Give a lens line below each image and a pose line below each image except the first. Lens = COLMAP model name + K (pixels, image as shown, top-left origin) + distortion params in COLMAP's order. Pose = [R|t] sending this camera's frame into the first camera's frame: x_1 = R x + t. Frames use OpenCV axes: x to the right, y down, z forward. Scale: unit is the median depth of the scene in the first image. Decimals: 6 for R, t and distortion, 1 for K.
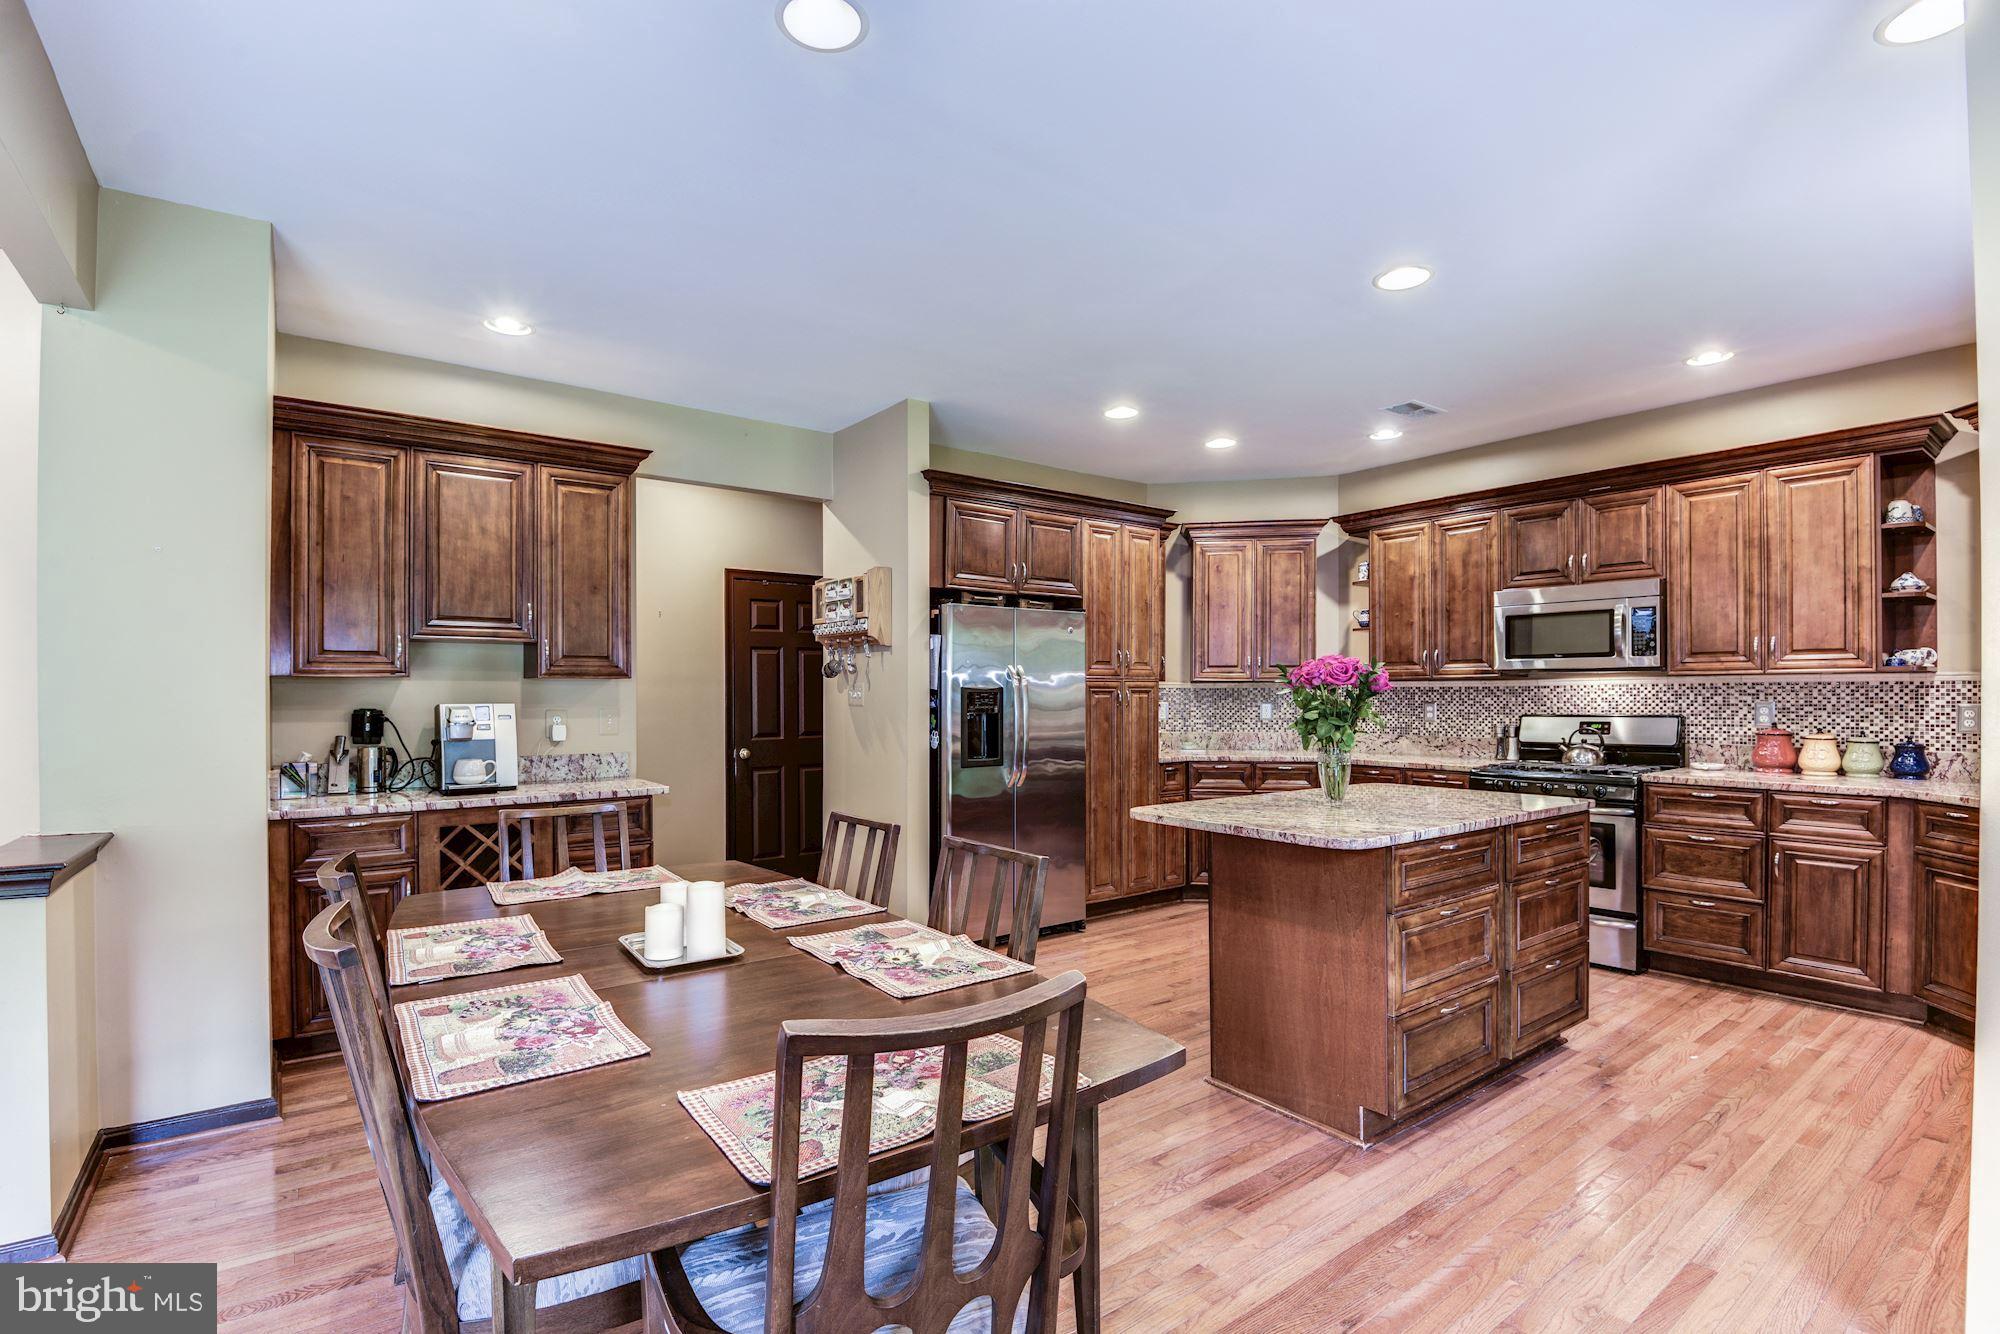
lens RADIAL K [[922.2, 0, 969.7], [0, 922.2, 699.1], [0, 0, 1]] dist [0.001173, -0.019070]
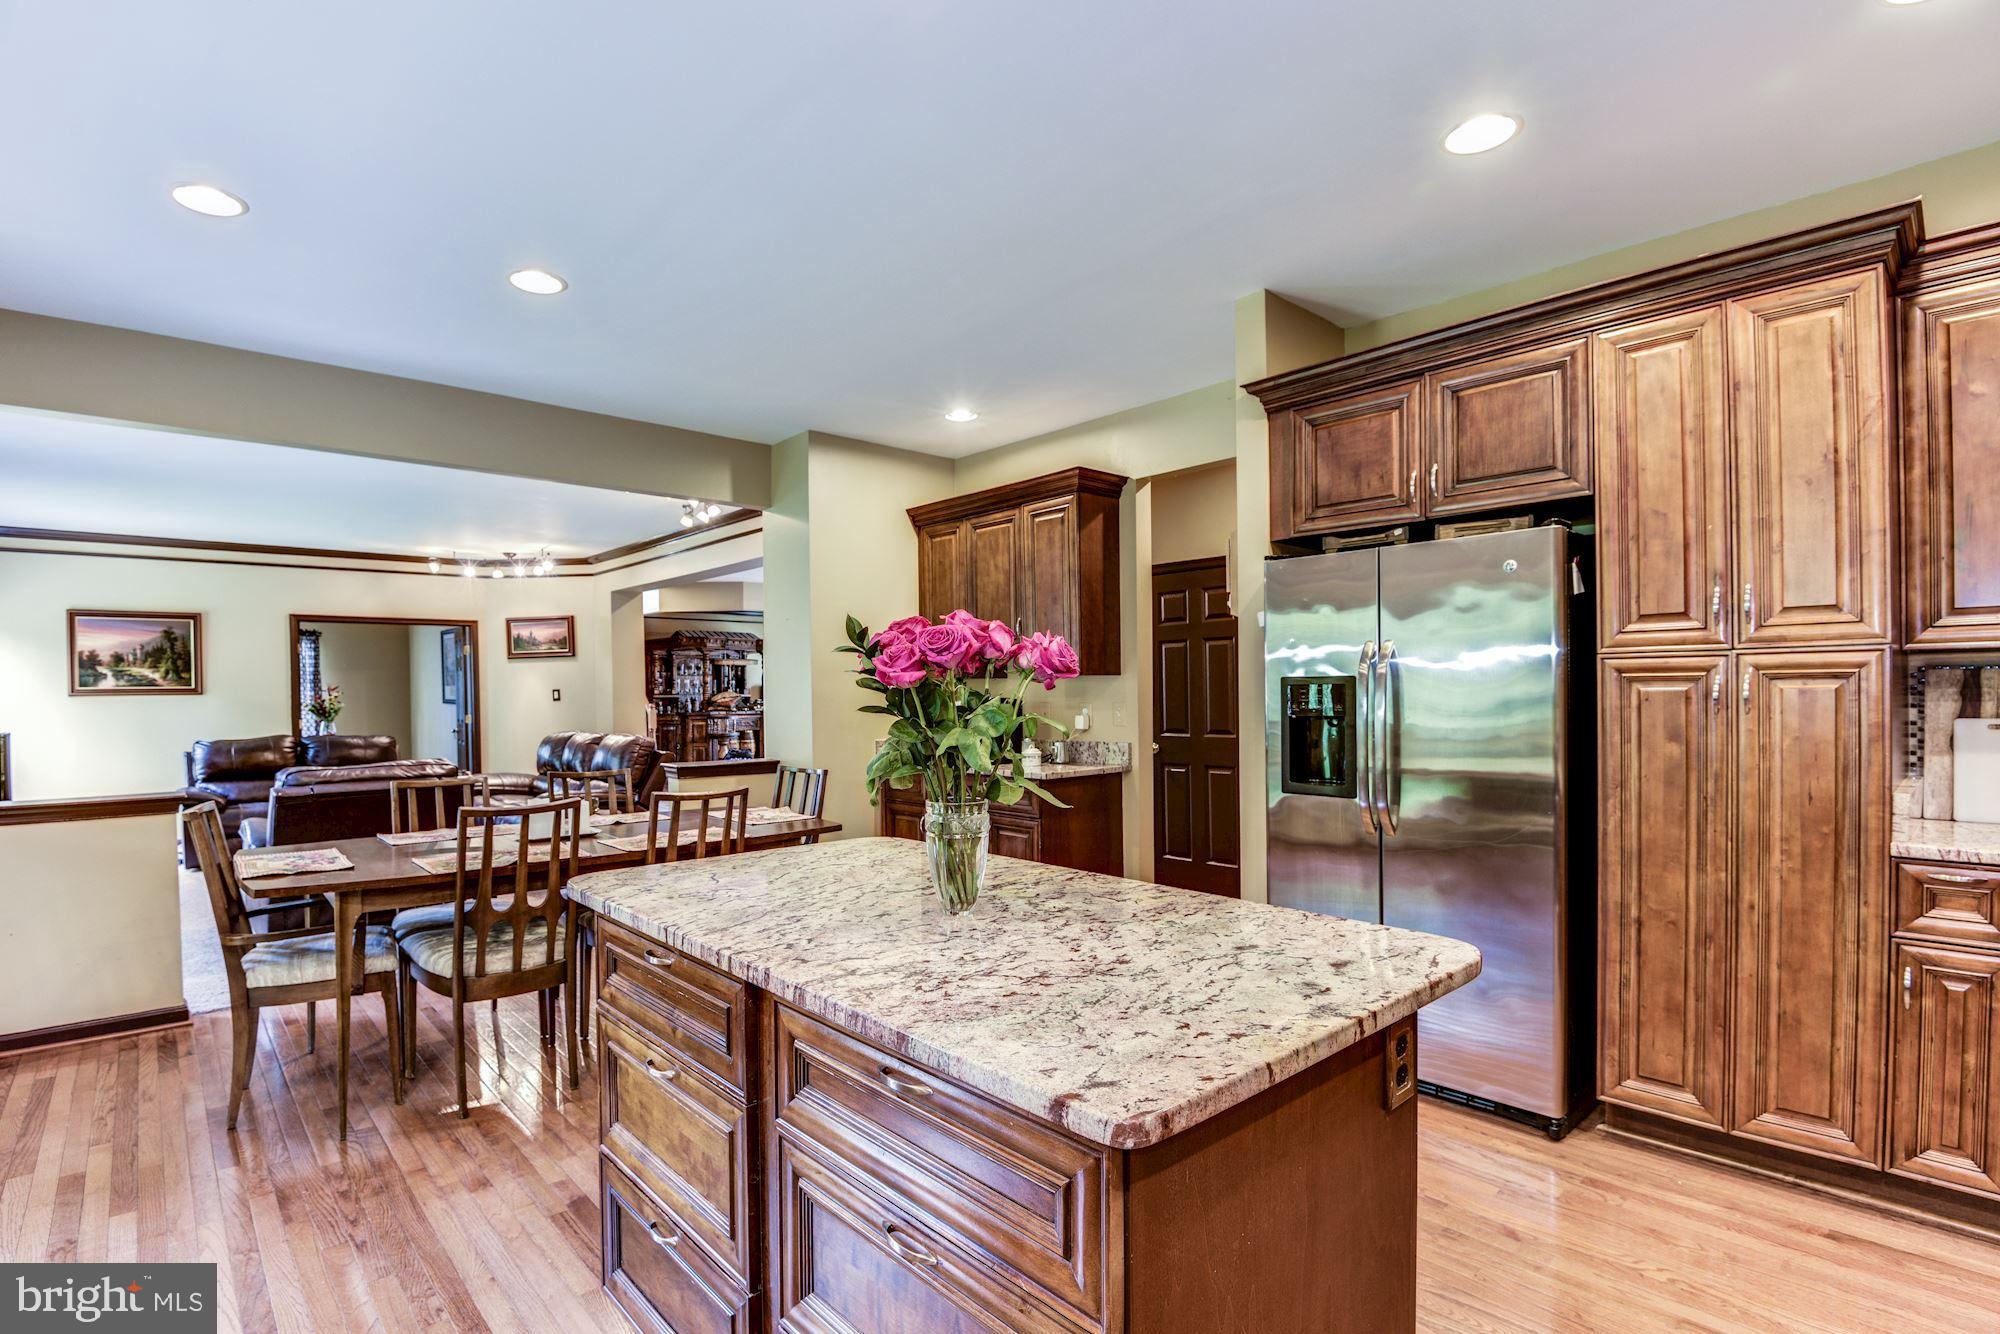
lens RADIAL K [[927.8, 0, 918.7], [0, 927.8, 703.2], [0, 0, 1]] dist [0.002617, -0.024255]
pose [[0.076177, 0.012657, -0.997014, 0.666533], [0.009172, 0.999868, 0.013394, -0.006047], [0.997052, -0.010165, 0.076051, 0.666456]]
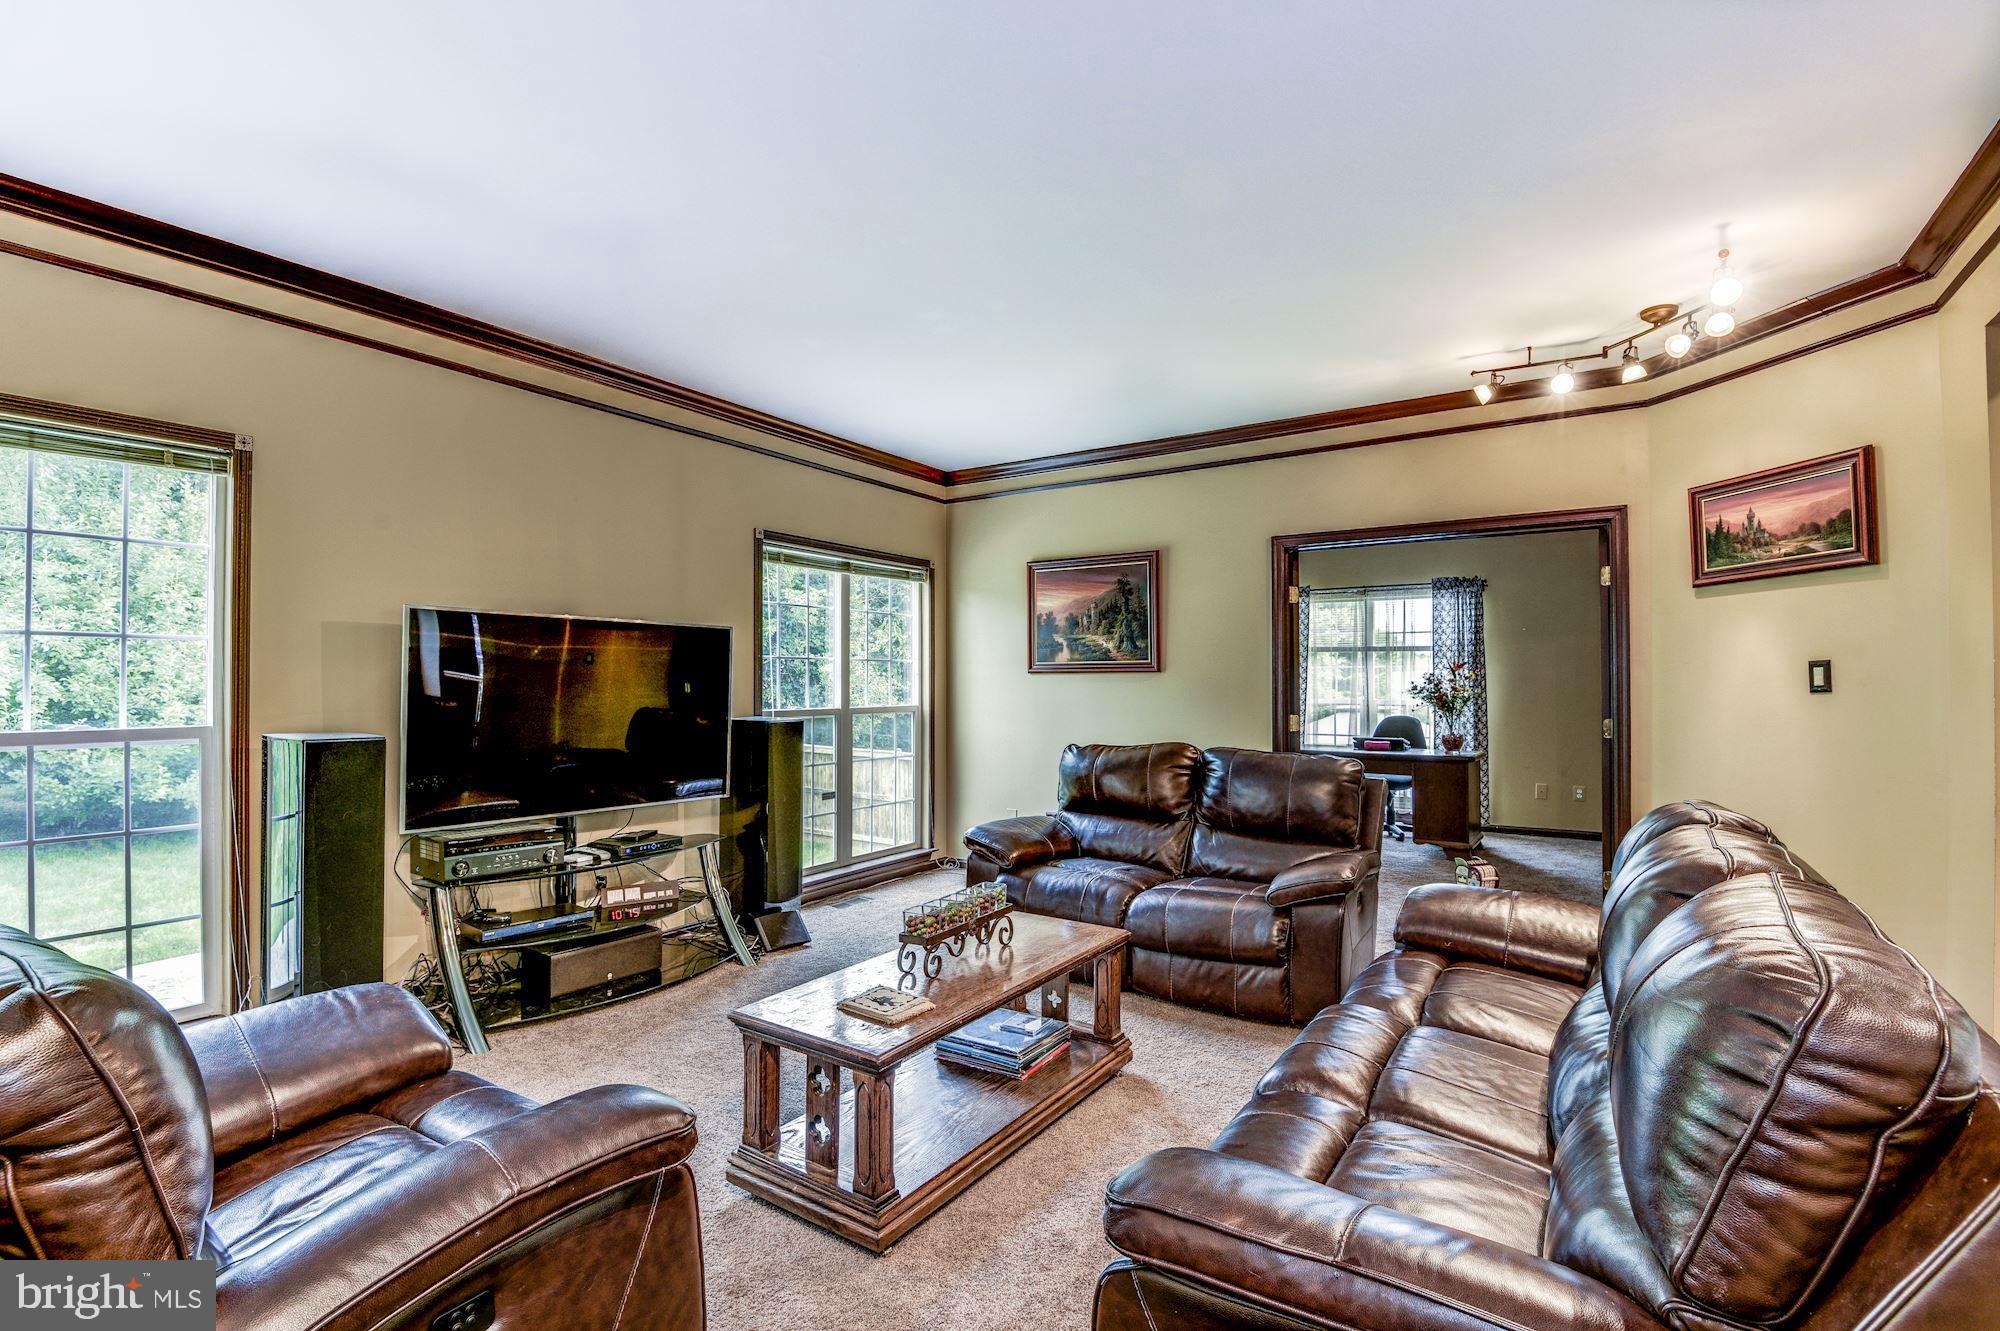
lens RADIAL K [[950.1, 0, 1000.0], [0, 950.1, 665.5], [0, 0, 1]] dist [-0.002234, -0.021858]
pose [[-0.928420, -0.006220, -0.371480, -0.615169], [0.000389, 0.999843, -0.017711, 0.001284], [0.371532, -0.016588, -0.928272, 0.464975]]
